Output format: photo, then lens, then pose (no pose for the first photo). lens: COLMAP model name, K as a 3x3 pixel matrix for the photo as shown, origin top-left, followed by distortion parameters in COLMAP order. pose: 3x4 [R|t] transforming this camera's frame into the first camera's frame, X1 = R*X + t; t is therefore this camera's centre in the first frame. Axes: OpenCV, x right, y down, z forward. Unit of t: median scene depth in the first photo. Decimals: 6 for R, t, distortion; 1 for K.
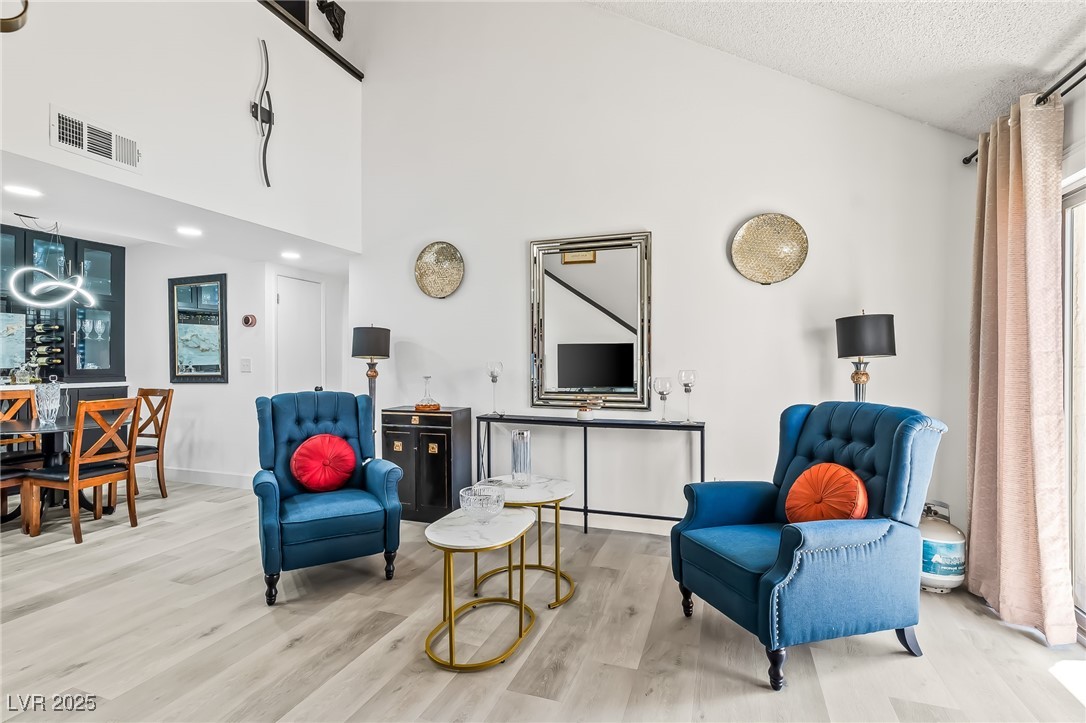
lens RADIAL K [[518.5, 0, 533.0], [0, 518.5, 360.3], [0, 0, 1]] dist [0.000336, 0.001284]
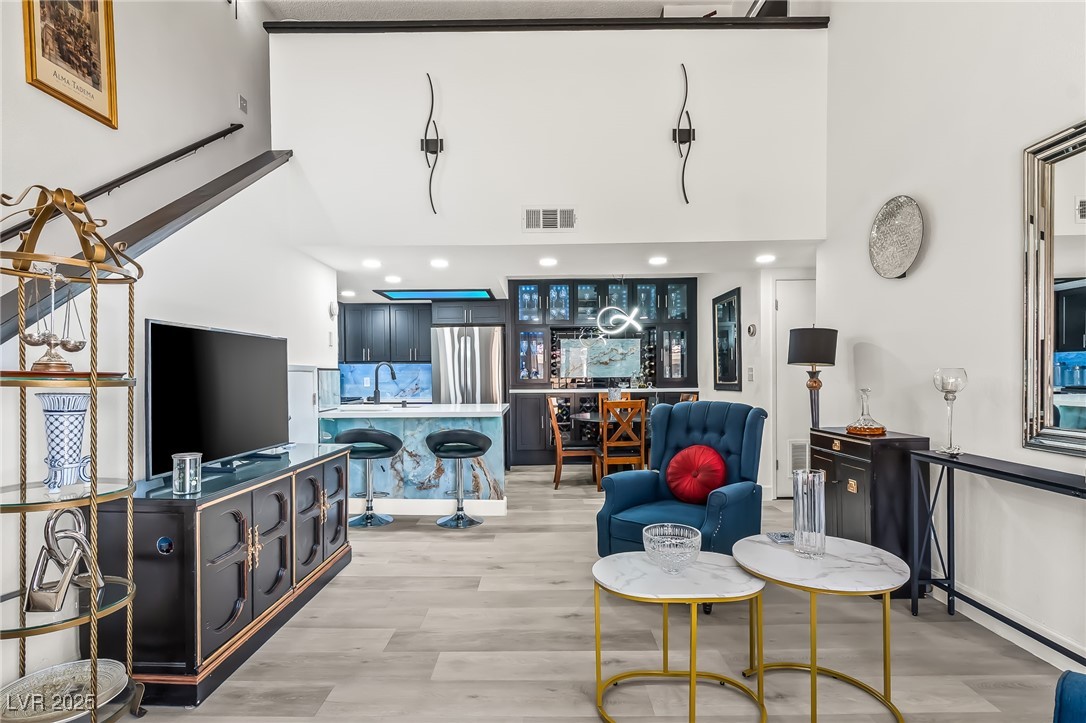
lens RADIAL K [[518.5, 0, 523.2], [0, 518.5, 387.5], [0, 0, 1]] dist [0.000336, 0.001284]
pose [[0.337013, 0.019610, -0.941296, 0.332761], [0.015057, 0.999543, 0.026215, 0.002562], [0.941380, -0.023007, 0.336564, 0.300296]]
